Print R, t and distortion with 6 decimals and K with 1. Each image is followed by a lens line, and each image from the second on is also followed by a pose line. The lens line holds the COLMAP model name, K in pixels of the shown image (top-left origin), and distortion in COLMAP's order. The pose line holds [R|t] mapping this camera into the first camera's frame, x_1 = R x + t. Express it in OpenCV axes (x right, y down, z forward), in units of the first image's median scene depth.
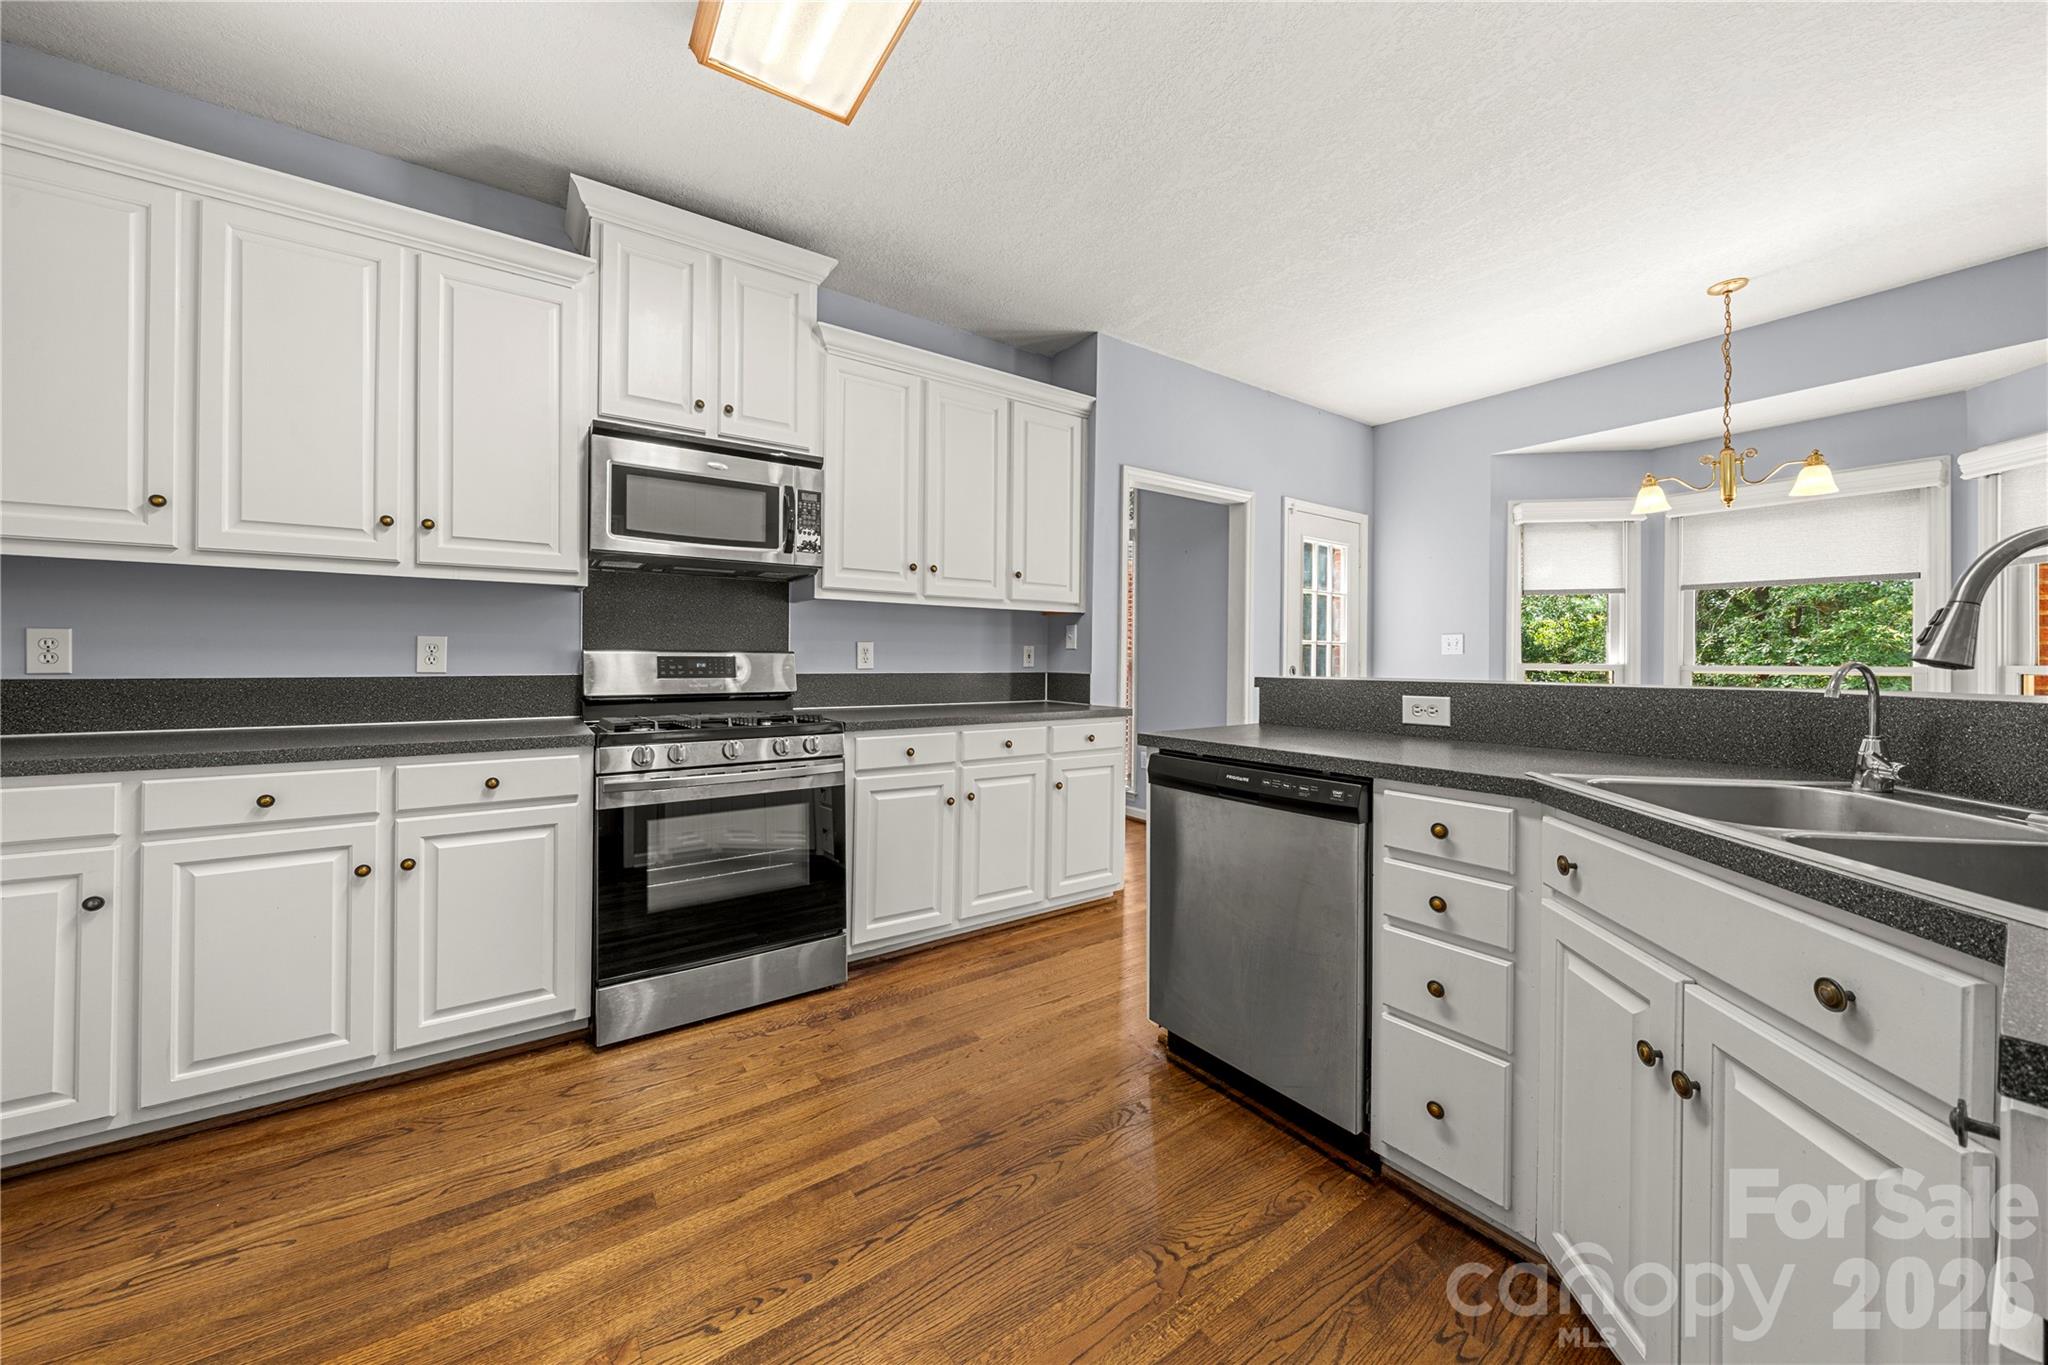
lens RADIAL K [[698.8, 0, 989.3], [0, 698.8, 661.5], [0, 0, 1]] dist [-0.001658, 0.000043]
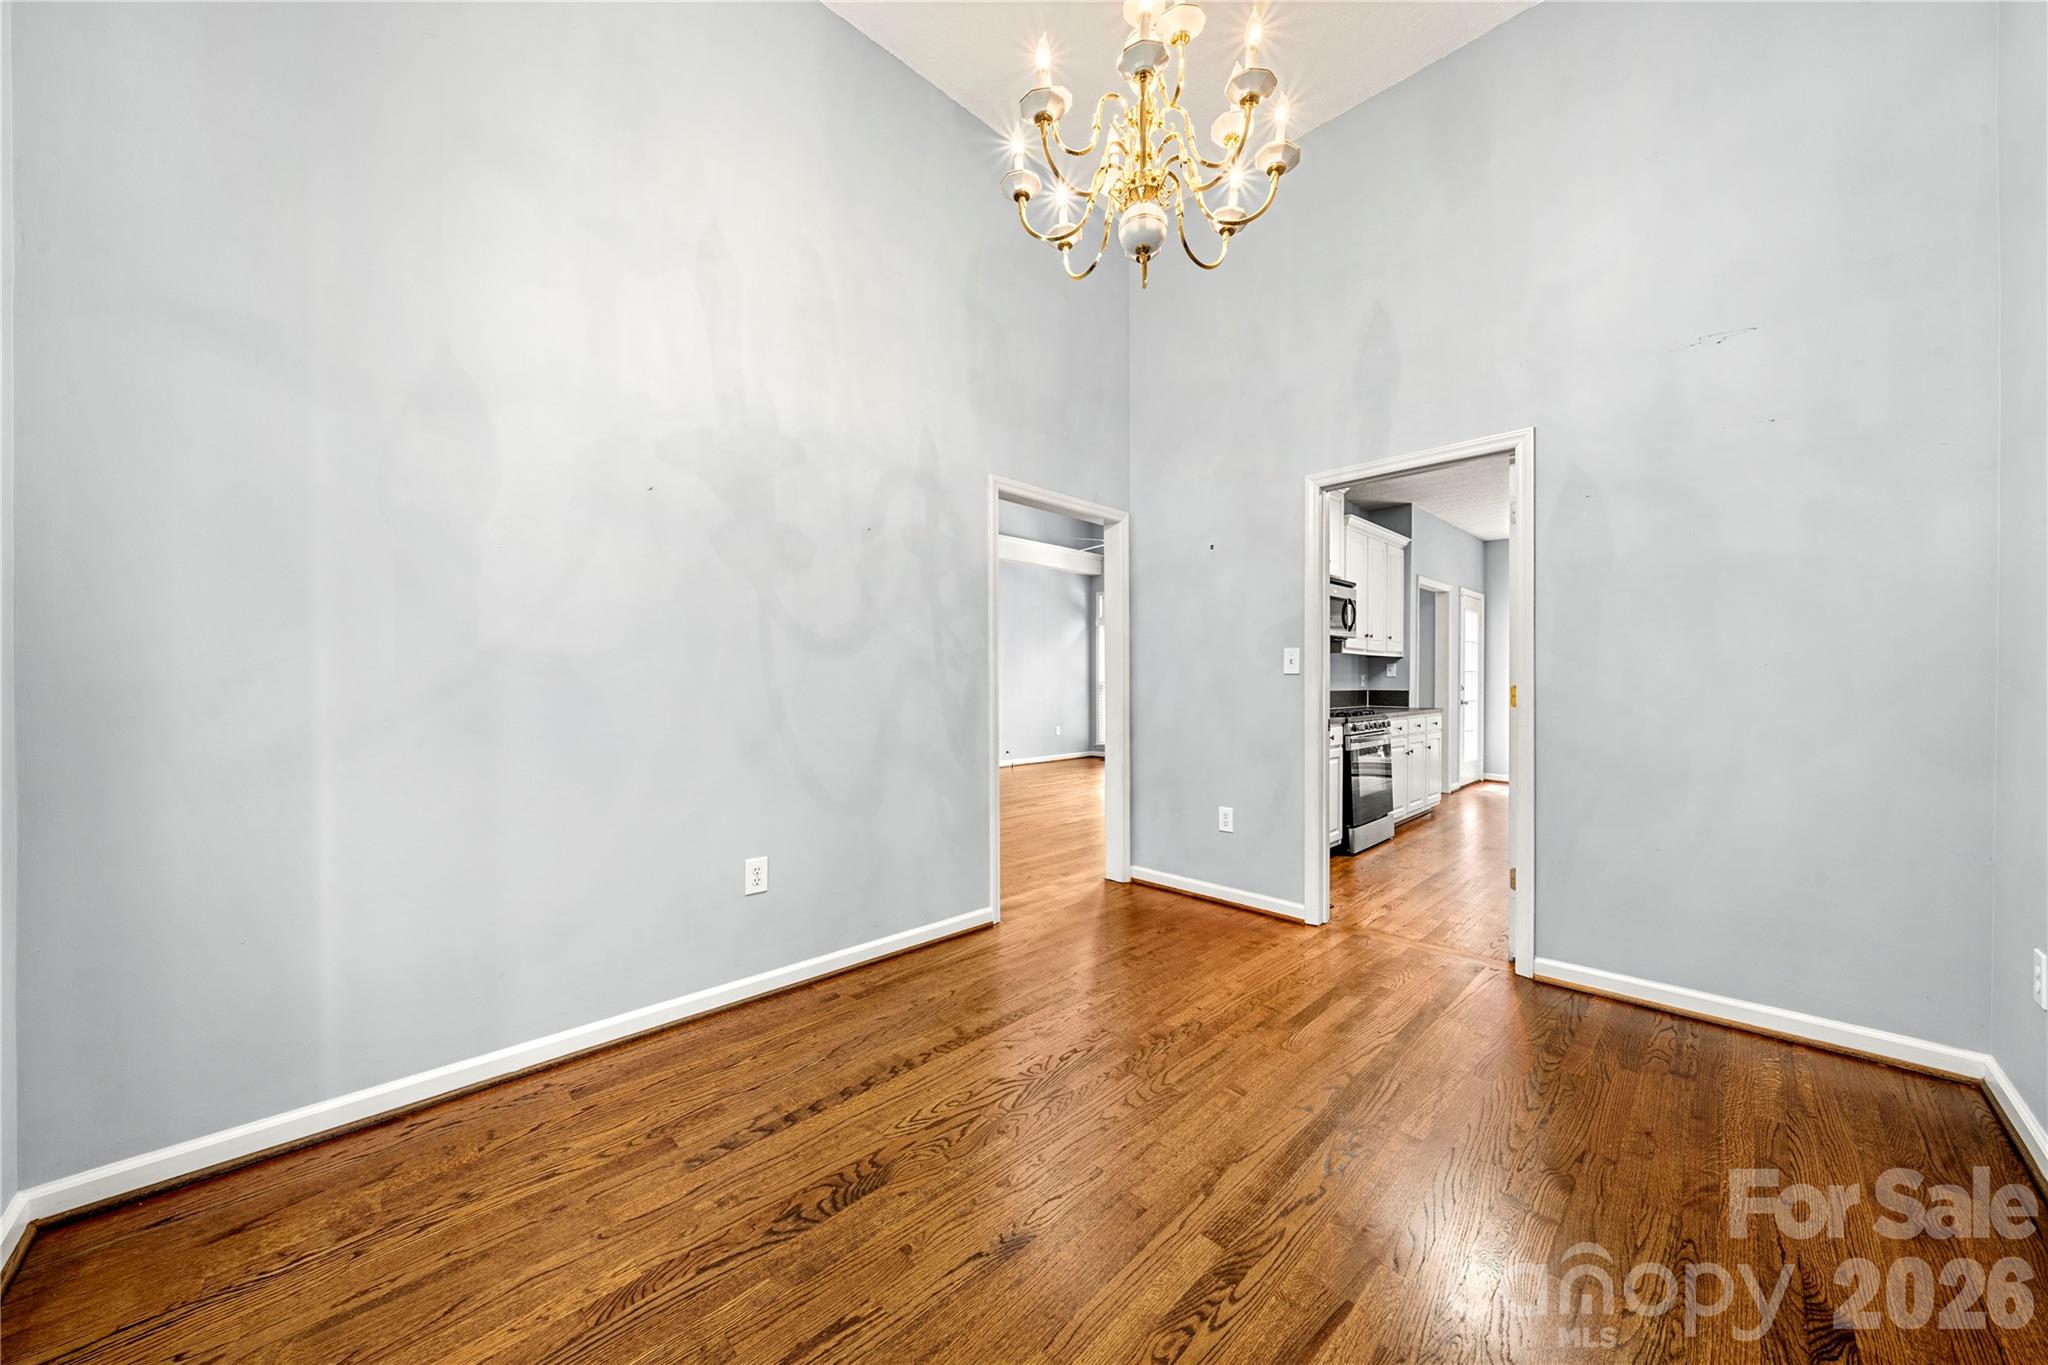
lens RADIAL K [[698.8, 0, 996.6], [0, 698.8, 679.7], [0, 0, 1]] dist [-0.001658, 0.000043]
pose [[0.987855, 0.001819, 0.155370, -1.818155], [-0.002349, 0.999992, 0.003229, -0.020608], [-0.155363, -0.003555, 0.987851, -0.960629]]
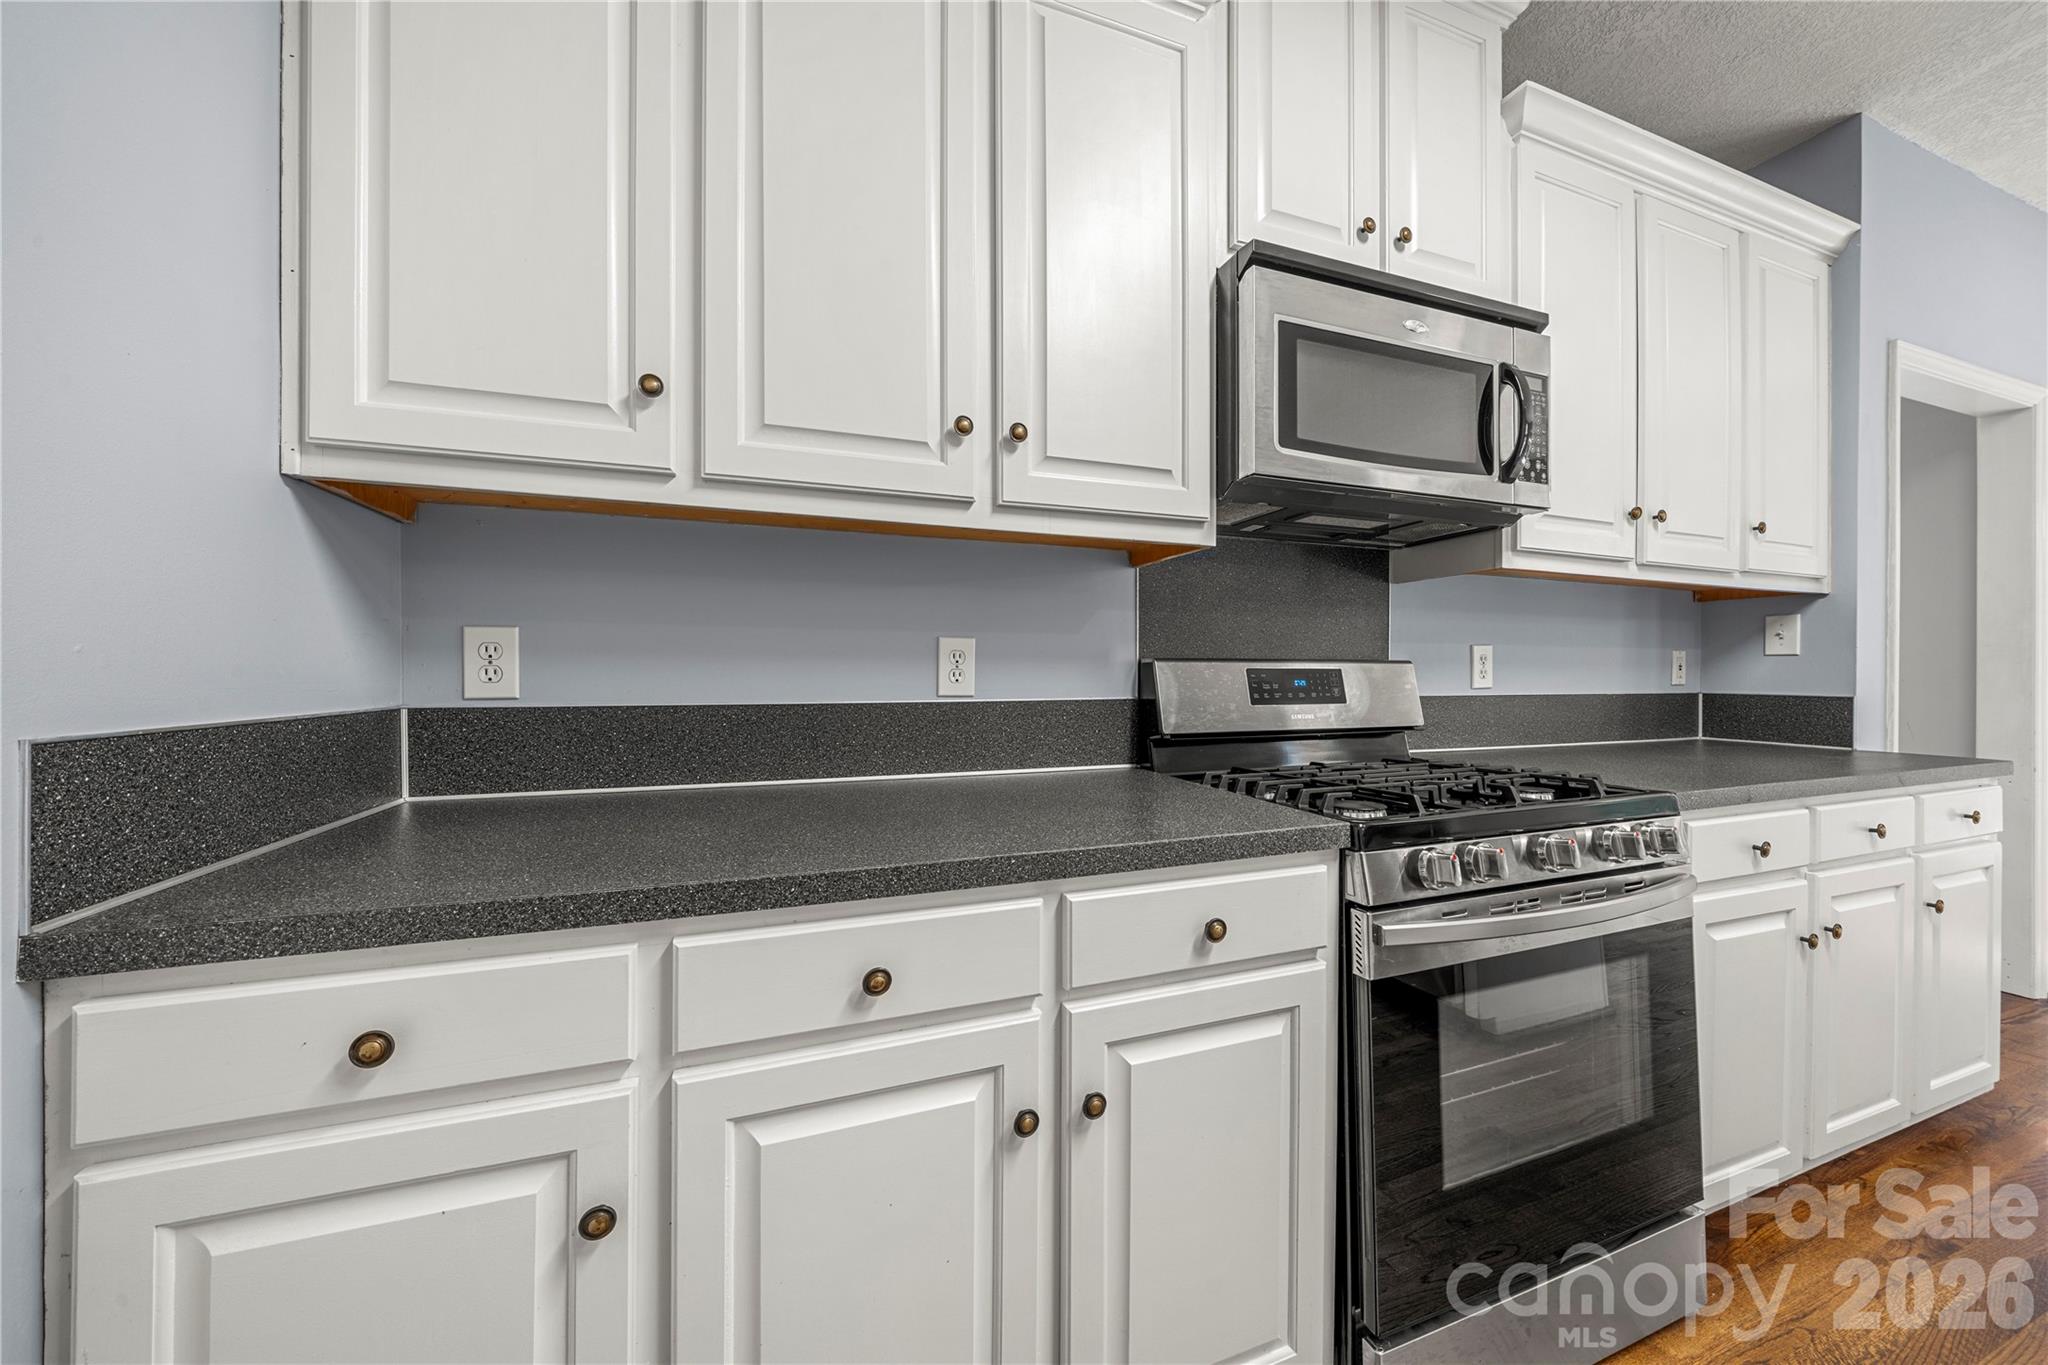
lens RADIAL K [[698.8, 0, 1029.2], [0, 698.8, 674.3], [0, 0, 1]] dist [-0.001658, 0.000043]
pose [[0.973070, -0.003266, -0.230485, -0.595925], [0.002703, 0.999993, -0.002760, -0.001560], [0.230493, 0.002063, 0.973072, 0.410184]]
